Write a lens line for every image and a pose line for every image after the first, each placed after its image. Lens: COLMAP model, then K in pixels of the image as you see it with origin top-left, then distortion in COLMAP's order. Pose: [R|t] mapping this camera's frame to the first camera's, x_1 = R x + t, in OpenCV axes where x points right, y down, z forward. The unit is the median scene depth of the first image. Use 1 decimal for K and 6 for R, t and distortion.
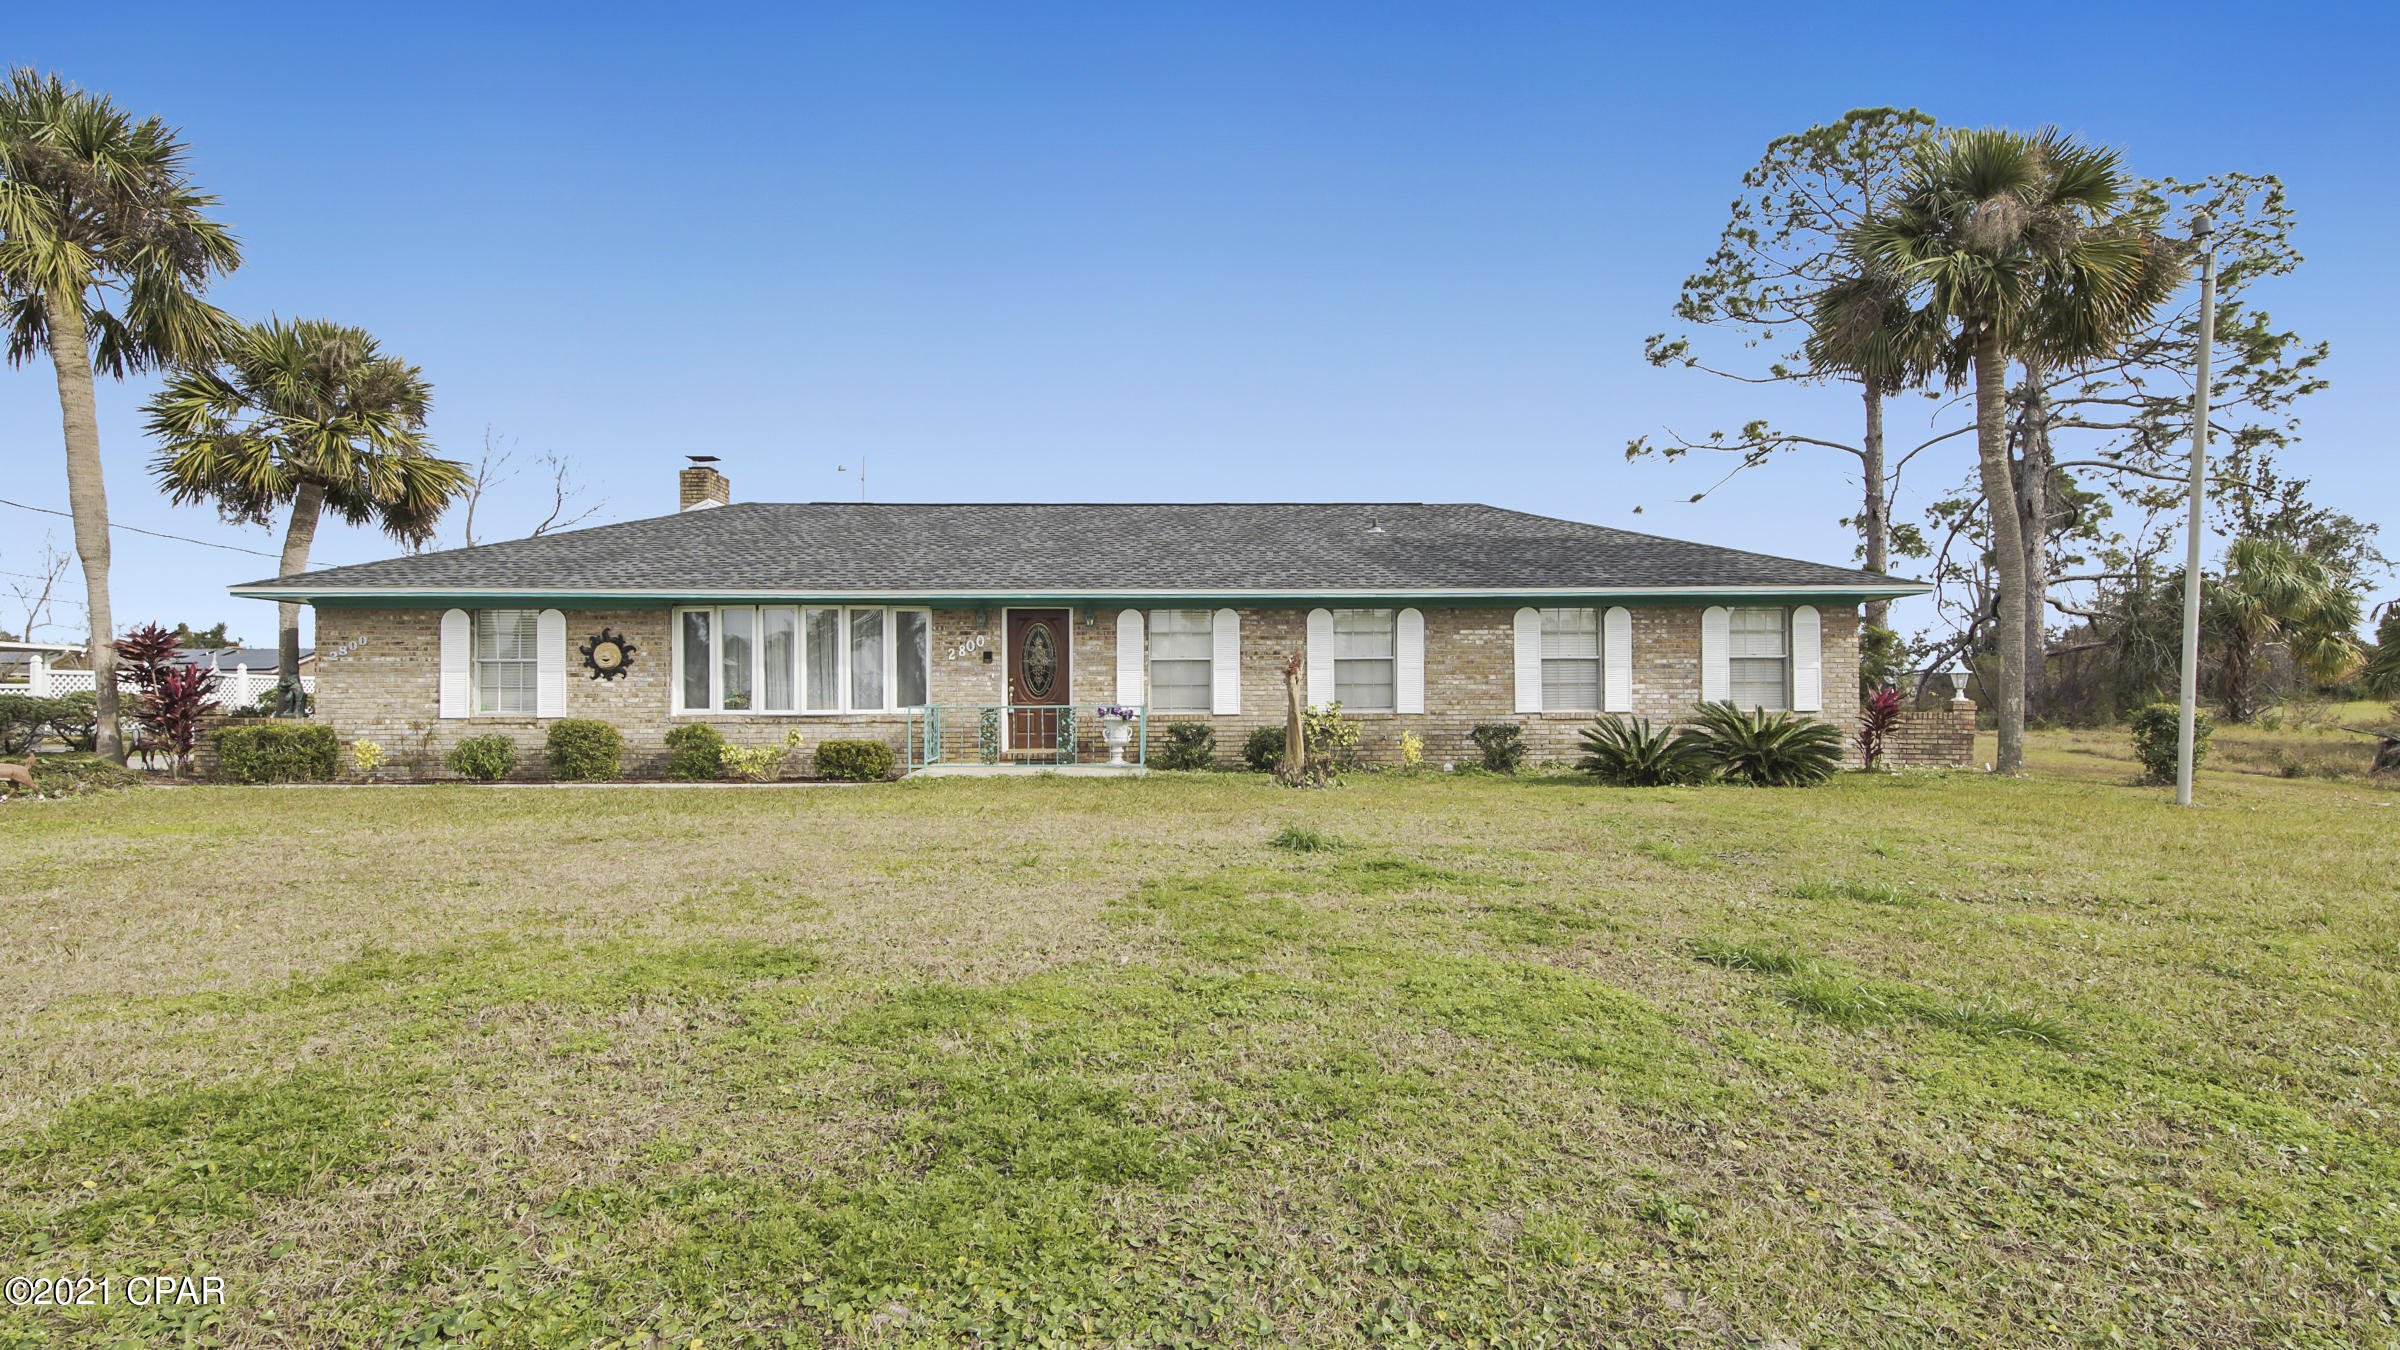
lens RADIAL K [[1070.0, 0, 1192.8], [0, 1070.0, 692.9], [0, 0, 1]] dist [0.034686, -0.022324]
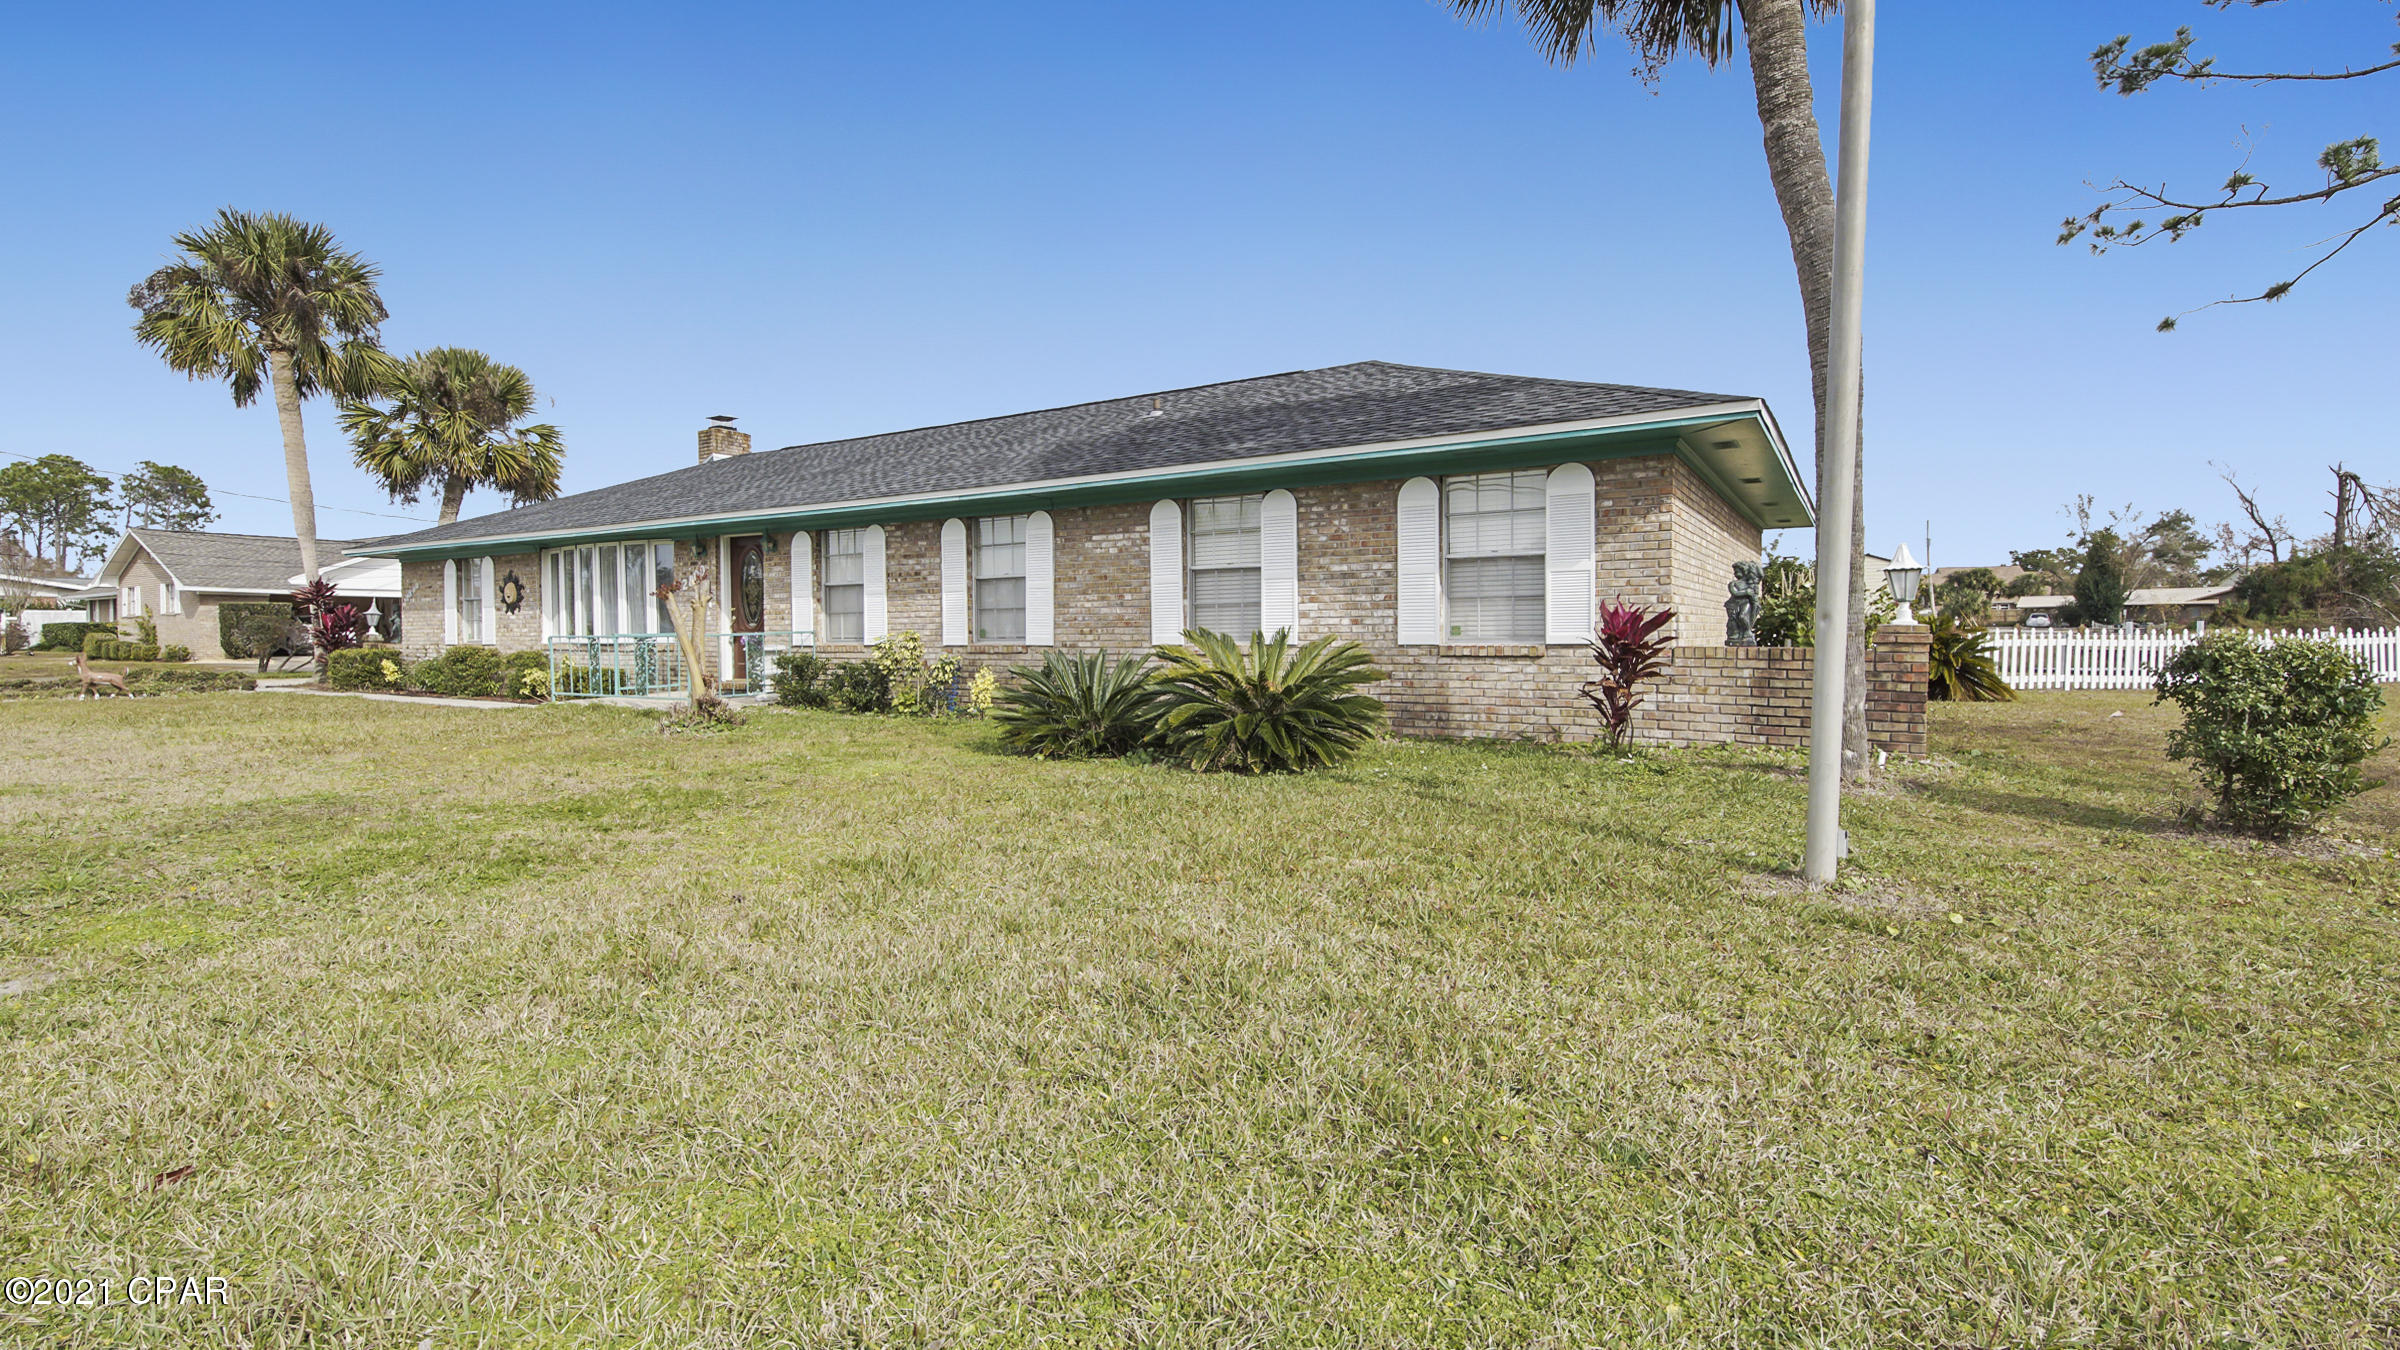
lens RADIAL K [[1044.2, 0, 1154.7], [0, 1044.2, 648.8], [0, 0, 1]] dist [0.011349, -0.009009]
pose [[0.840825, 0.007804, -0.541251, 0.684106], [0.008907, 0.999561, 0.028248, 0.000843], [0.541233, -0.028572, 0.840387, 0.404643]]
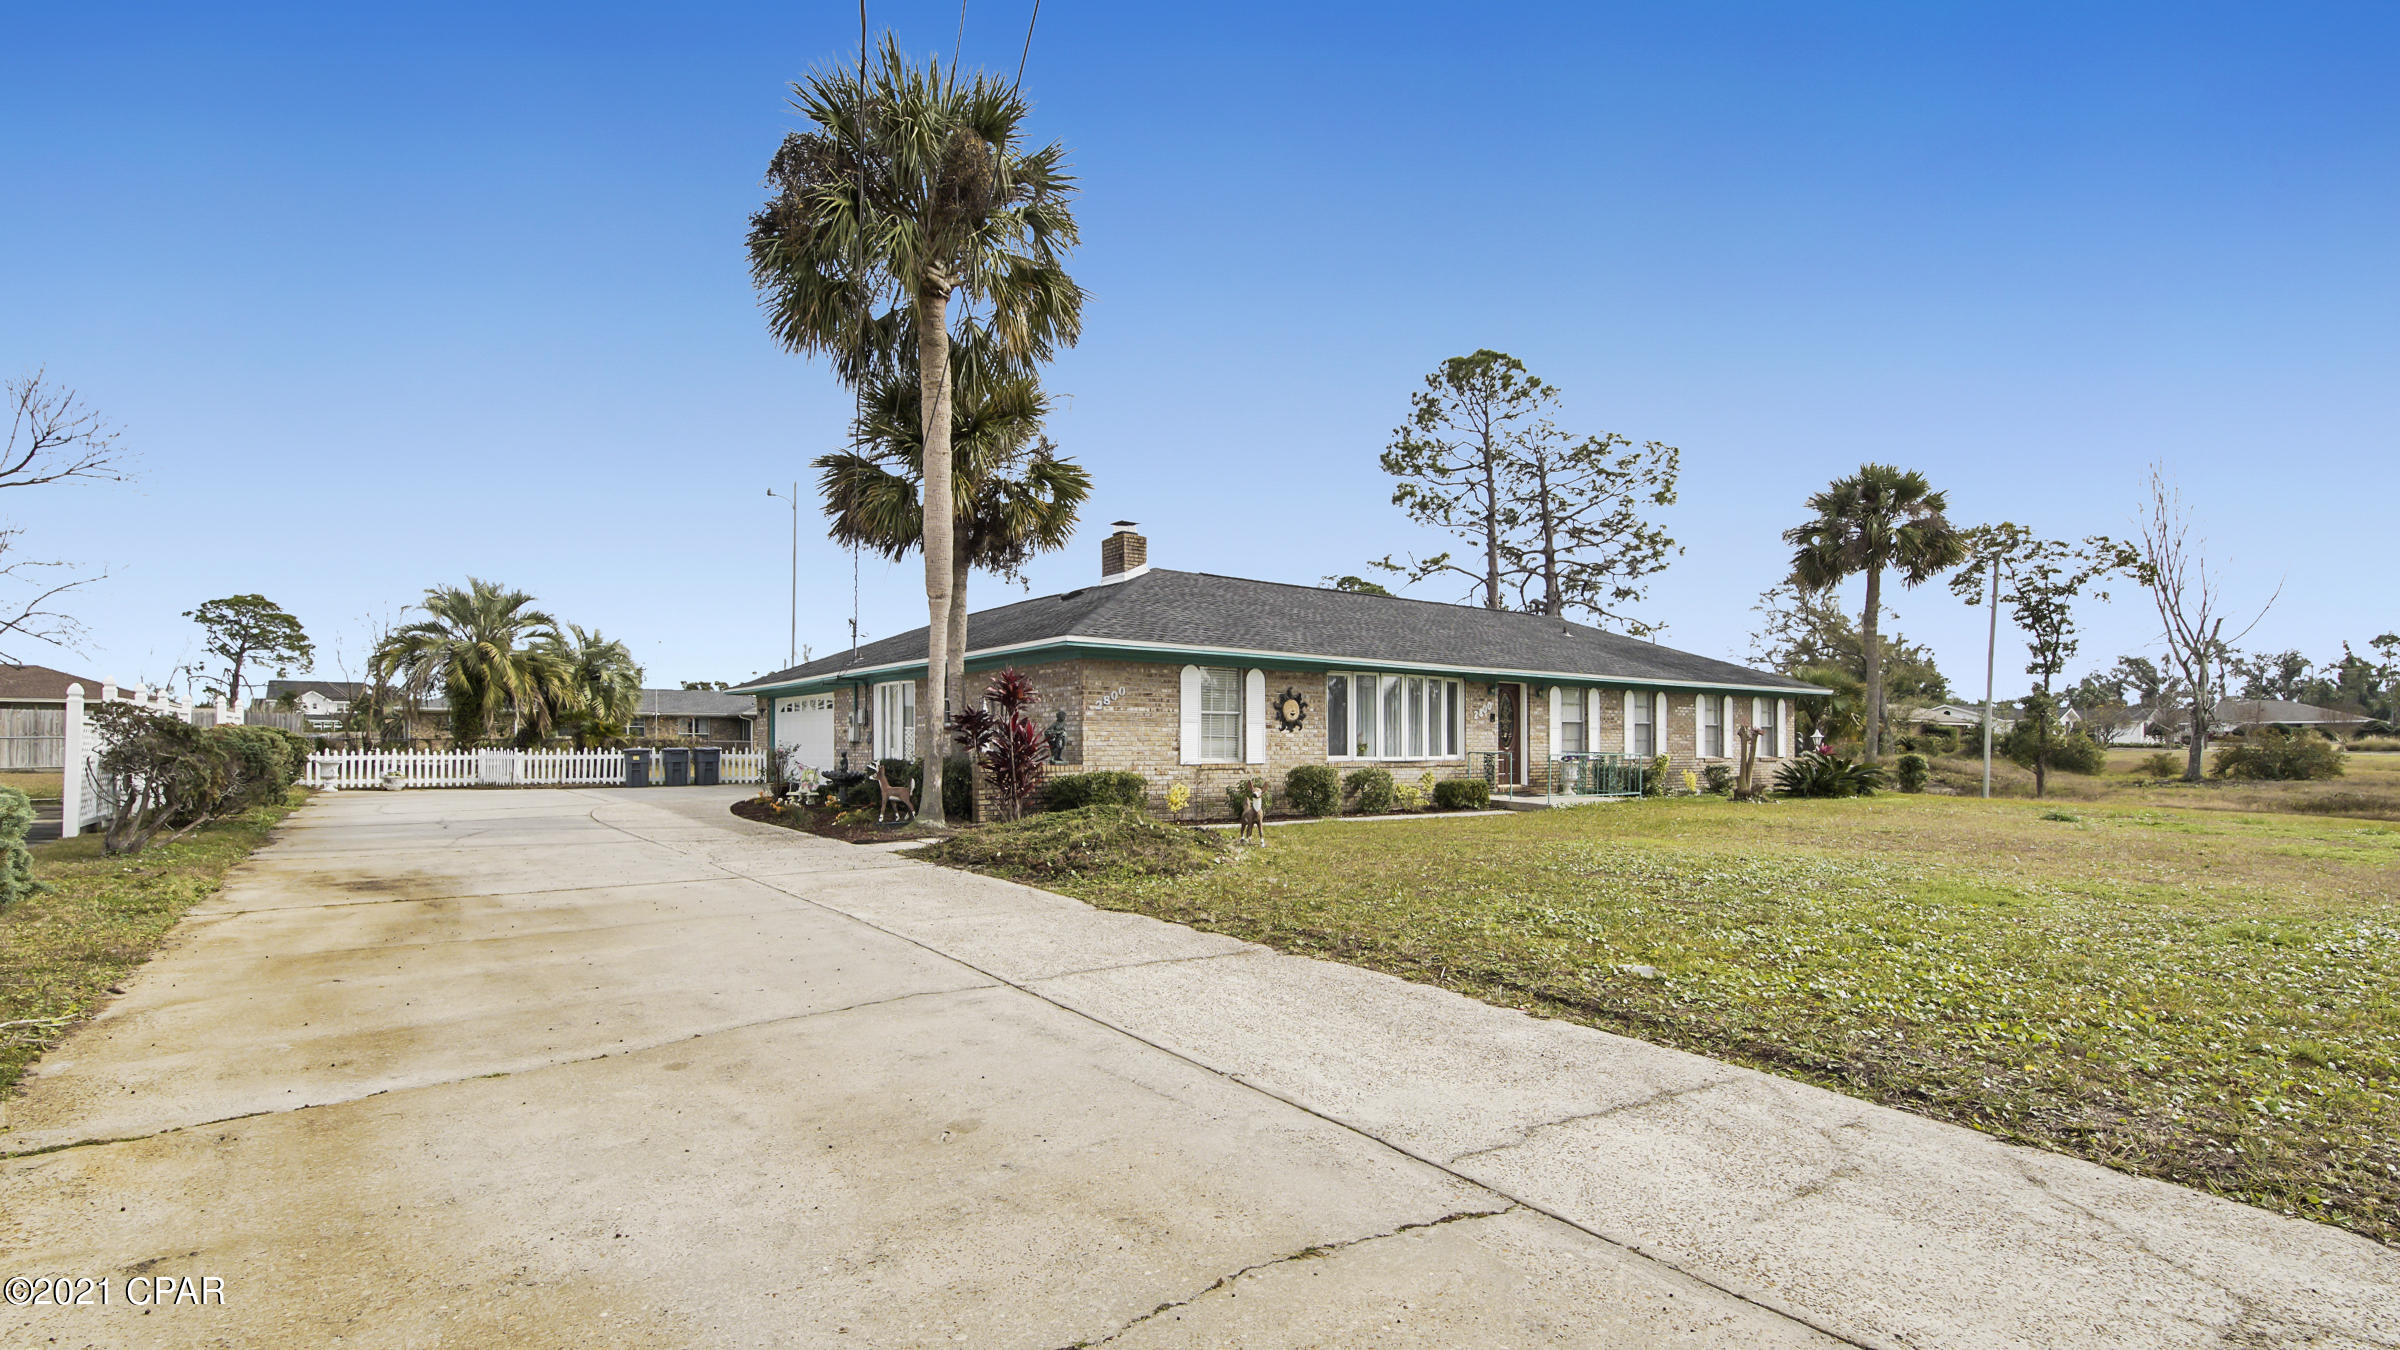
lens RADIAL K [[1070.0, 0, 1192.8], [0, 1070.0, 692.9], [0, 0, 1]] dist [0.034686, -0.022324]
pose [[0.801121, 0.033099, 0.597587, -1.313035], [-0.010284, 0.999083, -0.041550, -0.004364], [-0.598415, 0.027141, 0.800727, 0.133816]]
